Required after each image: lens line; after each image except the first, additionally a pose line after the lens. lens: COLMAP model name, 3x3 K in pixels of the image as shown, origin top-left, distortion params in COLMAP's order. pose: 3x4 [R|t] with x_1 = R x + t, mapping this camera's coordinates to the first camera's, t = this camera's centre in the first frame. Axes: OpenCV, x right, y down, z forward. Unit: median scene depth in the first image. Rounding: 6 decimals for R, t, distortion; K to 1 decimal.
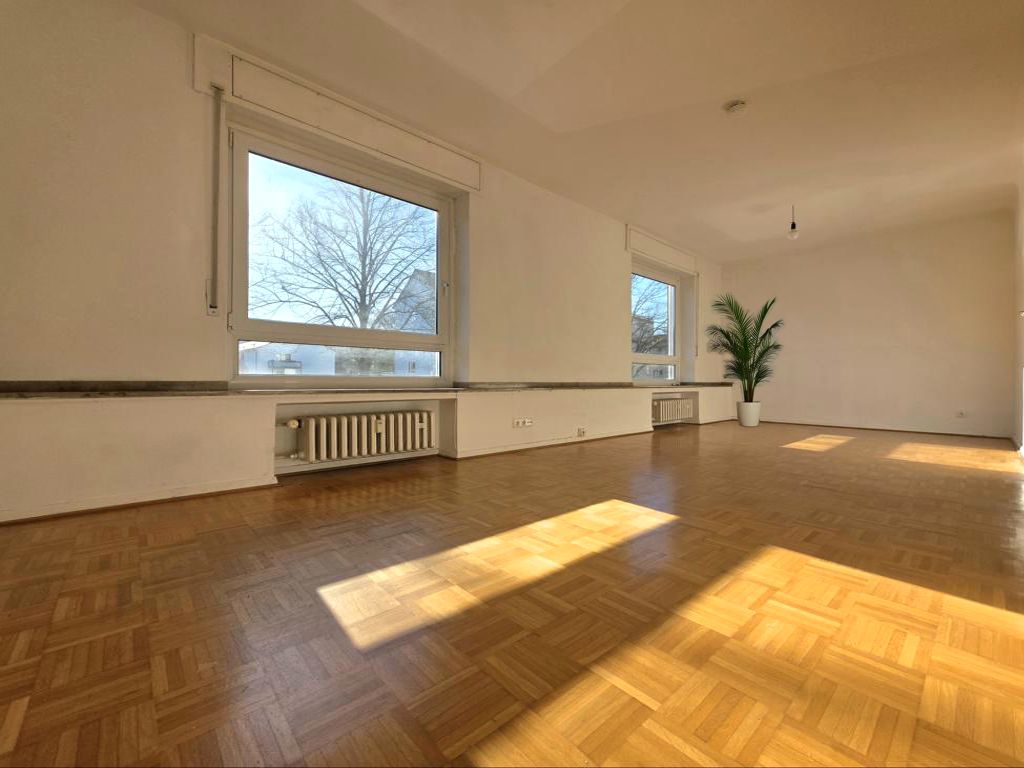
lens RADIAL K [[418.5, 0, 519.7], [0, 418.5, 380.4], [0, 0, 1]] dist [-0.000723, -0.000092]
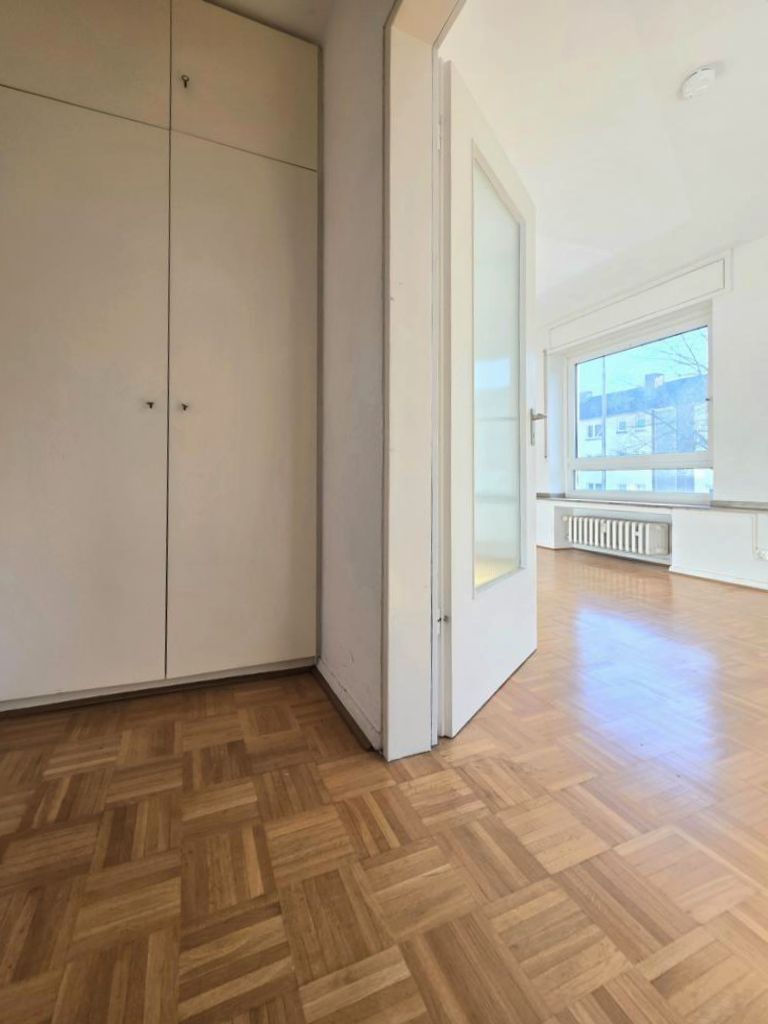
lens RADIAL K [[418.5, 0, 384.0], [0, 418.5, 512.0], [0, 0, 1]] dist [-0.000723, -0.000092]
pose [[-0.286404, 0.066642, -0.955789, 1.158620], [-0.010843, 0.997289, 0.072784, -0.036782], [0.958048, 0.031209, -0.284905, 0.646746]]
